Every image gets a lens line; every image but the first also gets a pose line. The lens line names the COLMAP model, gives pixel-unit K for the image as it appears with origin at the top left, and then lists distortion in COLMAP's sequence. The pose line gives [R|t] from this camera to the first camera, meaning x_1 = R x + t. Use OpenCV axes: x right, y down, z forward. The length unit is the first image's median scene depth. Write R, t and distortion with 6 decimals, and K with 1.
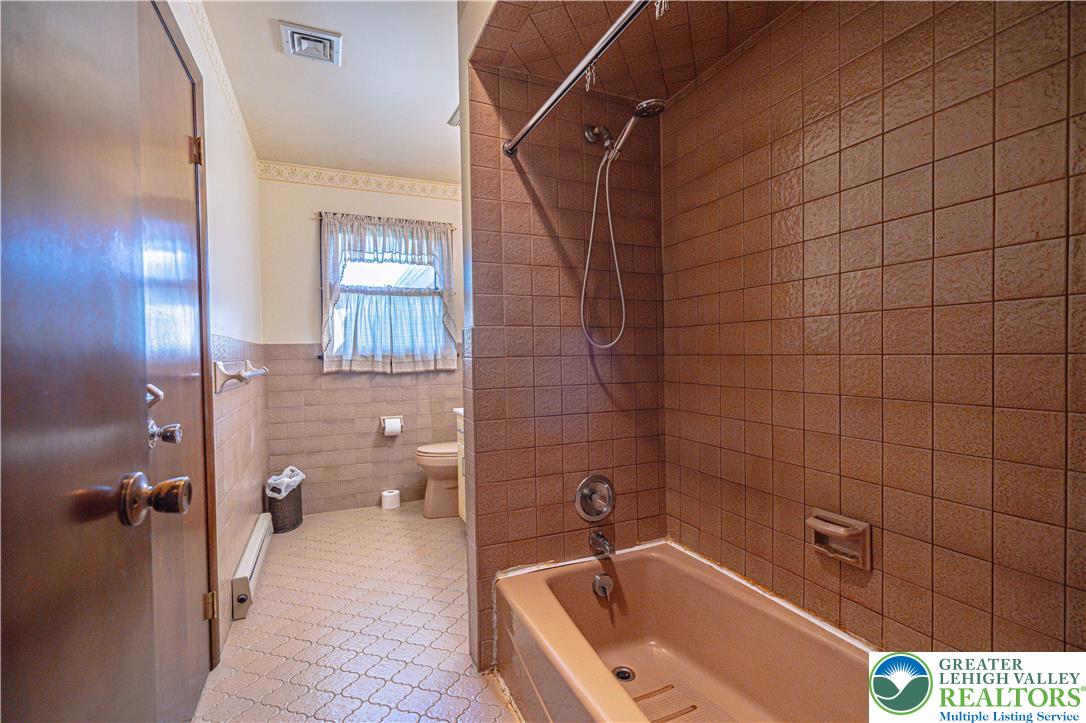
lens RADIAL K [[496.3, 0, 544.0], [0, 496.3, 361.0], [0, 0, 1]] dist [-0.001417, 0.001206]
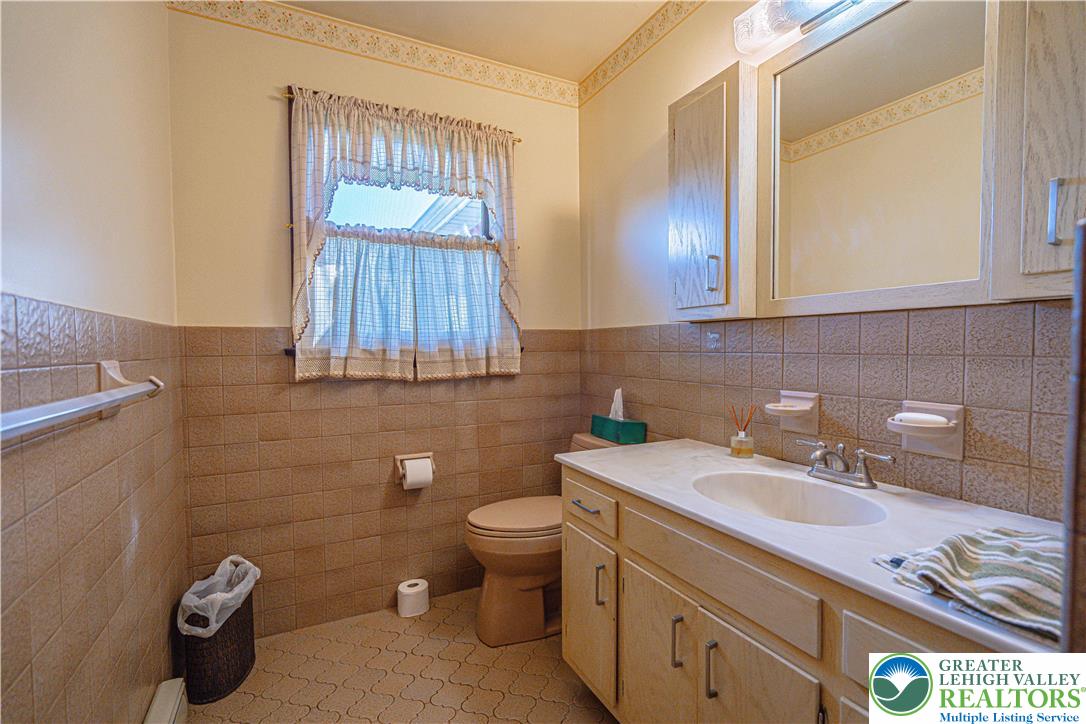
lens RADIAL K [[496.3, 0, 543.5], [0, 496.3, 361.5], [0, 0, 1]] dist [-0.001417, 0.001206]
pose [[0.998341, 0.001894, 0.057550, -0.193367], [-0.002001, 0.999996, 0.001810, 0.000987], [-0.057547, -0.001923, 0.998341, 0.418051]]
